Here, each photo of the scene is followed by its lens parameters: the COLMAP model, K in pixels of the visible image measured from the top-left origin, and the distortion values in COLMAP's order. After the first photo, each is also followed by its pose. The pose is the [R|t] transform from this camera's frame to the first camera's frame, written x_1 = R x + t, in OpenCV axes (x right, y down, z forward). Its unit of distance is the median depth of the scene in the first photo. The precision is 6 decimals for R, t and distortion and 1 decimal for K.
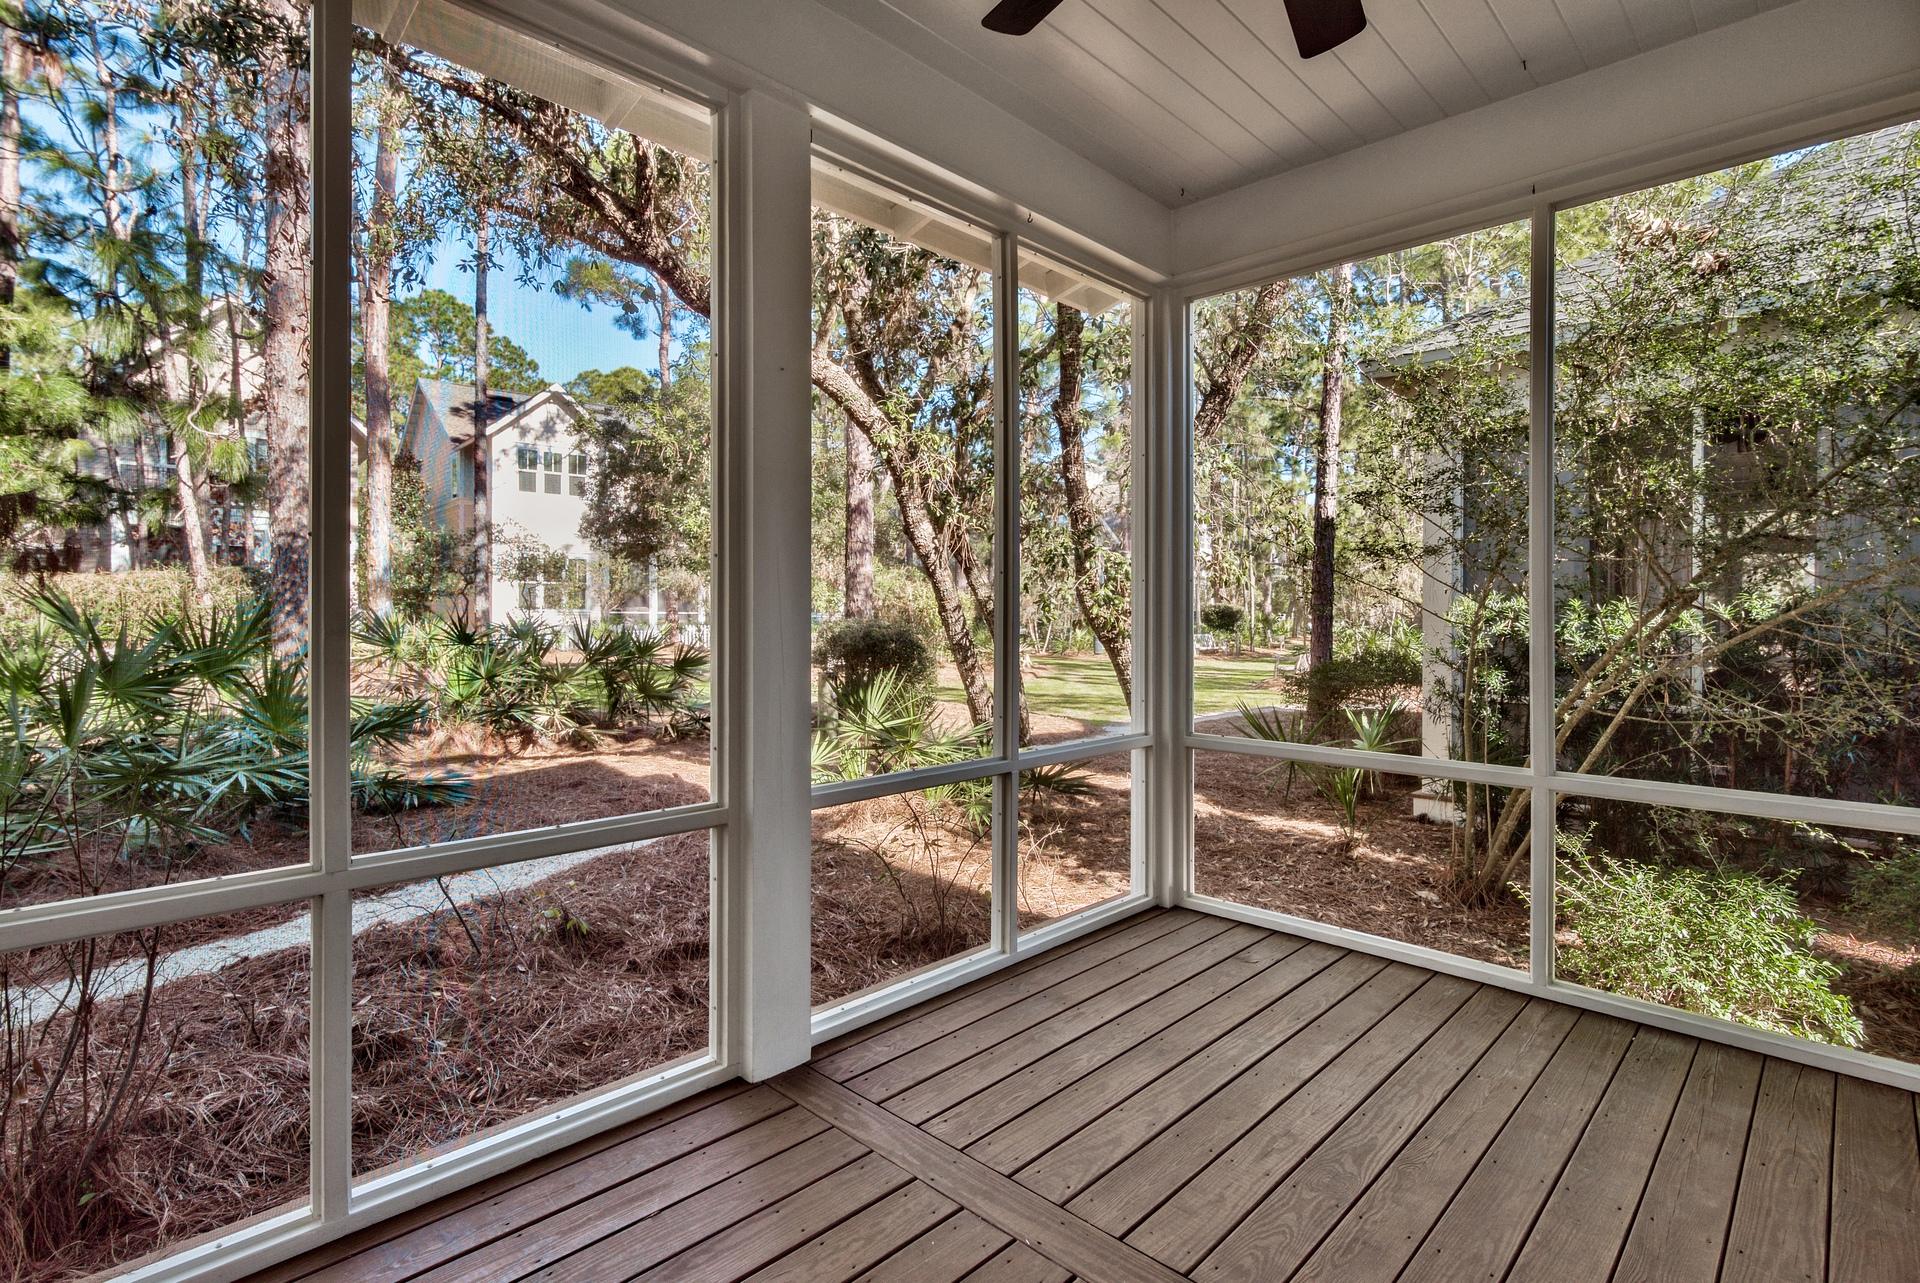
lens RADIAL K [[943.6, 0, 961.3], [0, 943.6, 631.9], [0, 0, 1]] dist [-0.010792, 0.002389]
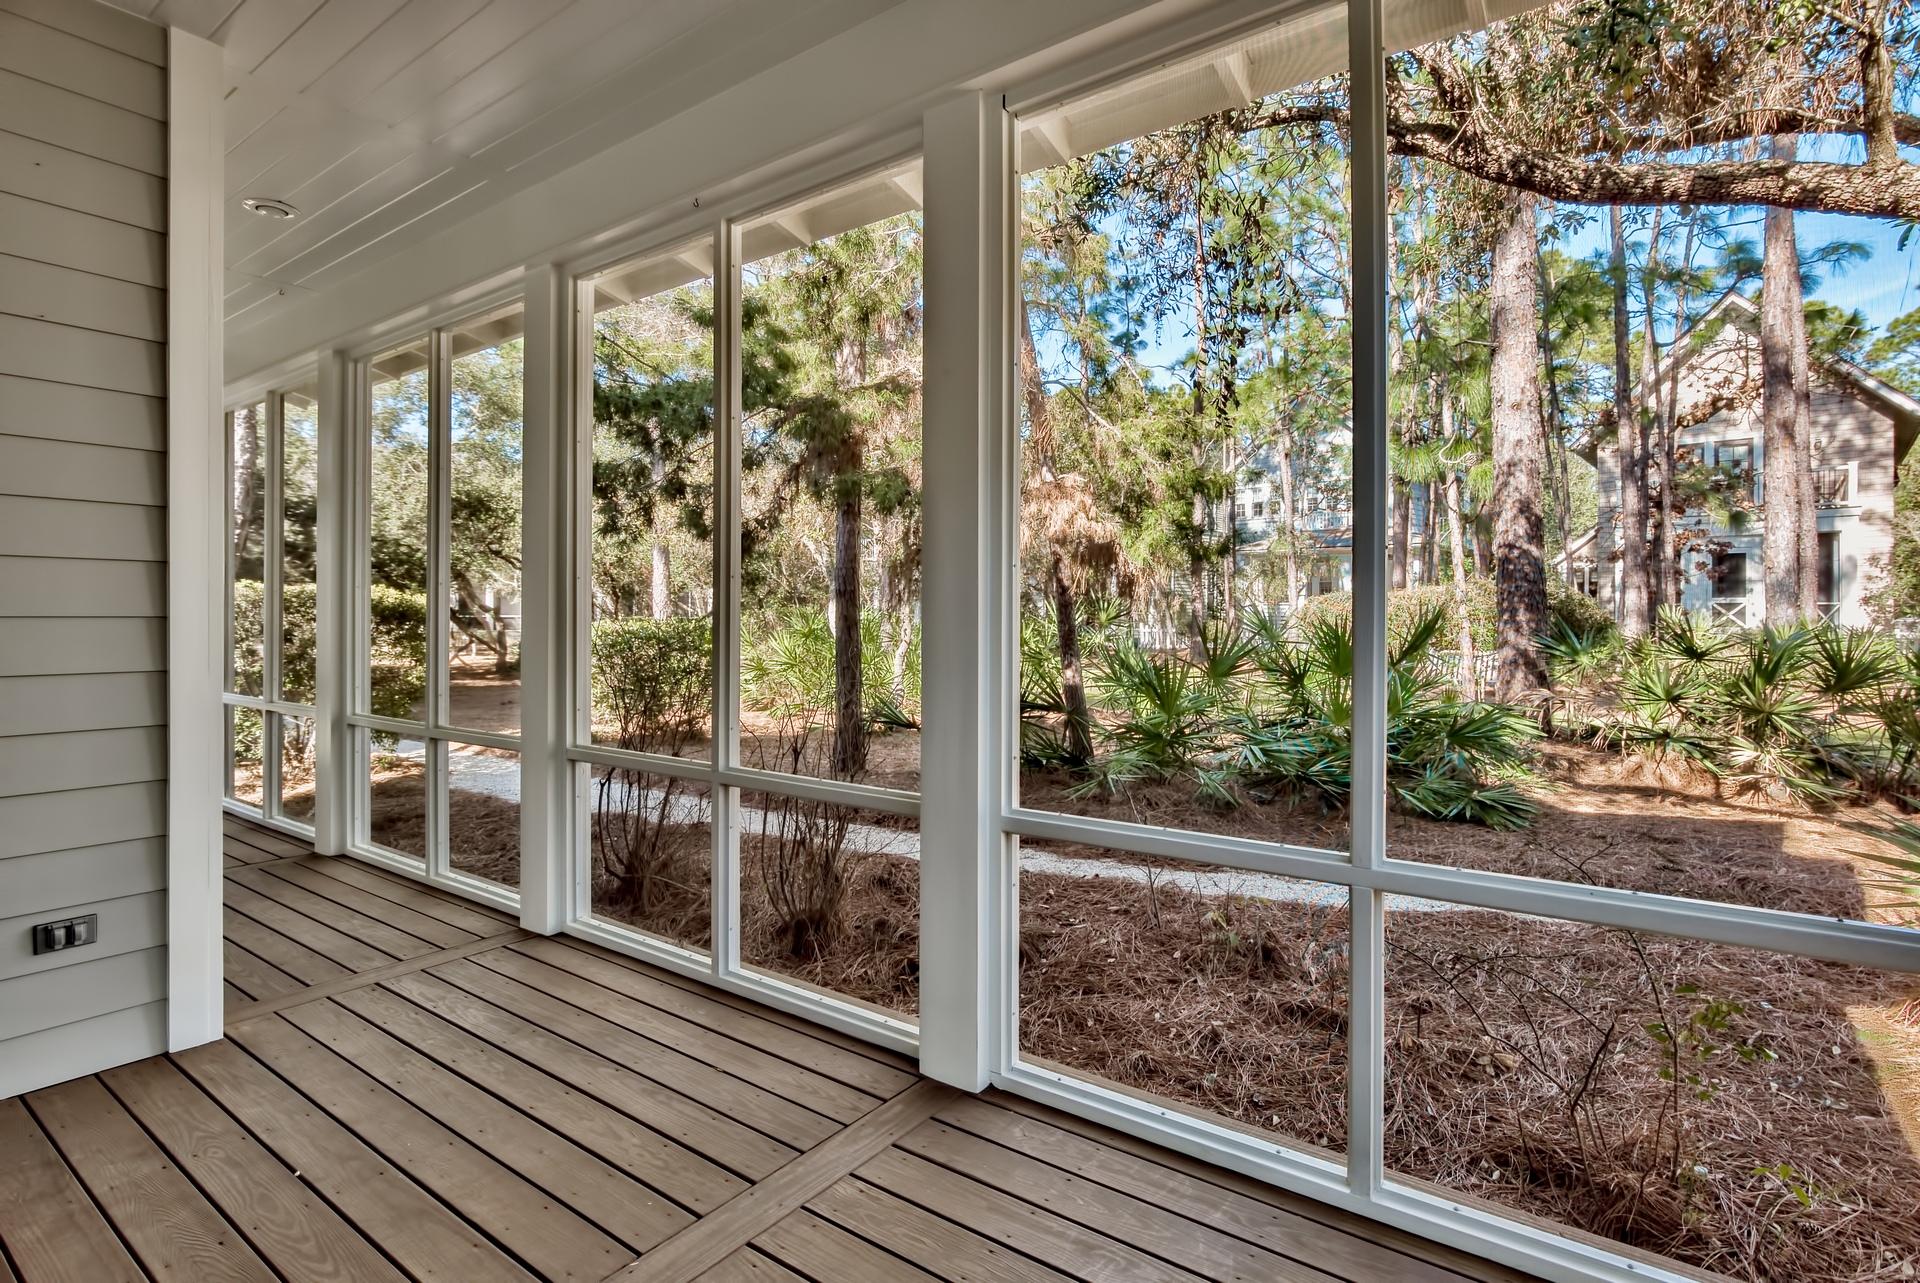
lens RADIAL K [[943.6, 0, 961.3], [0, 943.6, 627.3], [0, 0, 1]] dist [-0.010792, 0.002389]
pose [[0.132411, 0.005466, -0.991180, 0.489068], [-0.022078, 0.999753, 0.002564, -0.006257], [0.990949, 0.021544, 0.132498, 0.547664]]
